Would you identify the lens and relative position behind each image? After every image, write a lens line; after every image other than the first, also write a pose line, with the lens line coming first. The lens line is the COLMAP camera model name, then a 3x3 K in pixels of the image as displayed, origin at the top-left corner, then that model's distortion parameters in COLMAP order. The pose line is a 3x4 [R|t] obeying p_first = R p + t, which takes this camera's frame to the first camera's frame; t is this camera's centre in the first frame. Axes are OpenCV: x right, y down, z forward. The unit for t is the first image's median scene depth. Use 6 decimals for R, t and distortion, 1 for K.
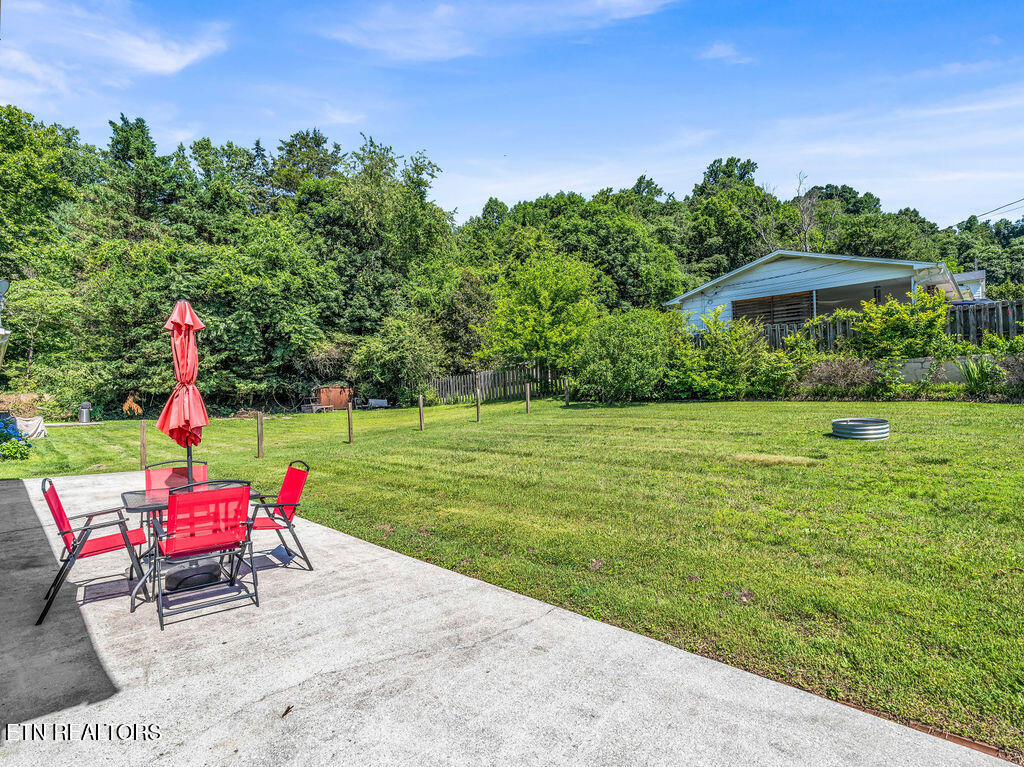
lens RADIAL K [[530.2, 0, 506.3], [0, 530.2, 384.6], [0, 0, 1]] dist [-0.000279, 0.001337]
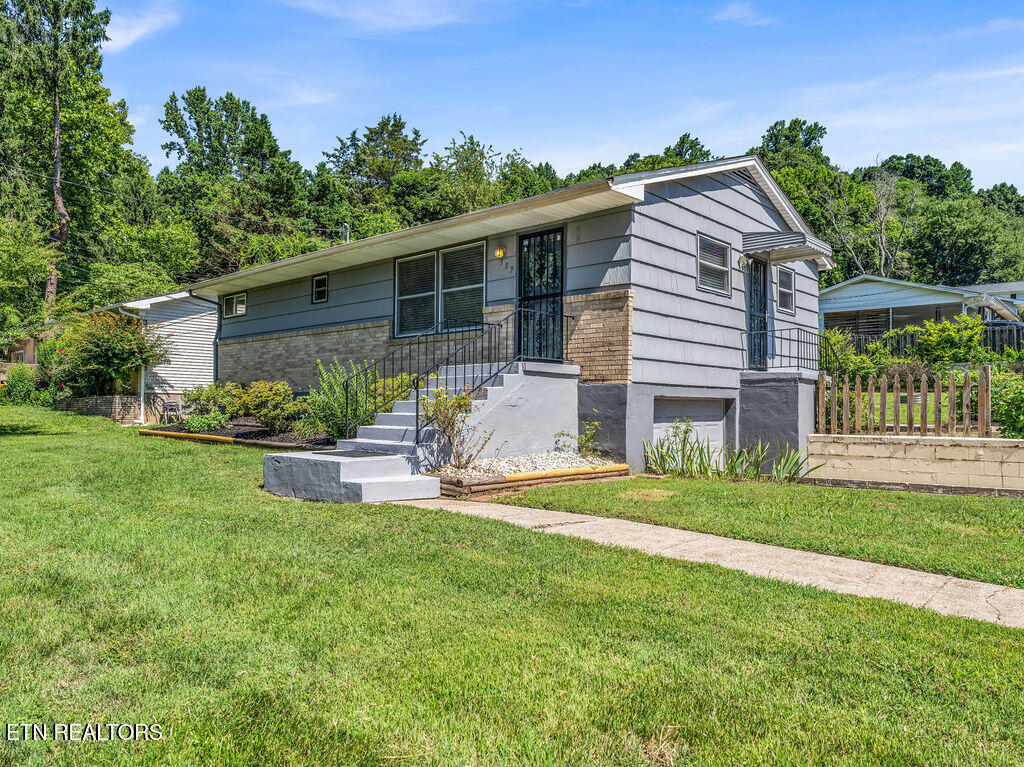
lens RADIAL K [[671.2, 0, 533.0], [0, 671.2, 391.8], [0, 0, 1]] dist [0.004934, 0.000714]
pose [[0.998729, 0.025523, 0.043468, -0.169875], [-0.025773, 0.999654, 0.005193, 0.018284], [-0.043321, -0.006307, 0.999041, -0.286133]]
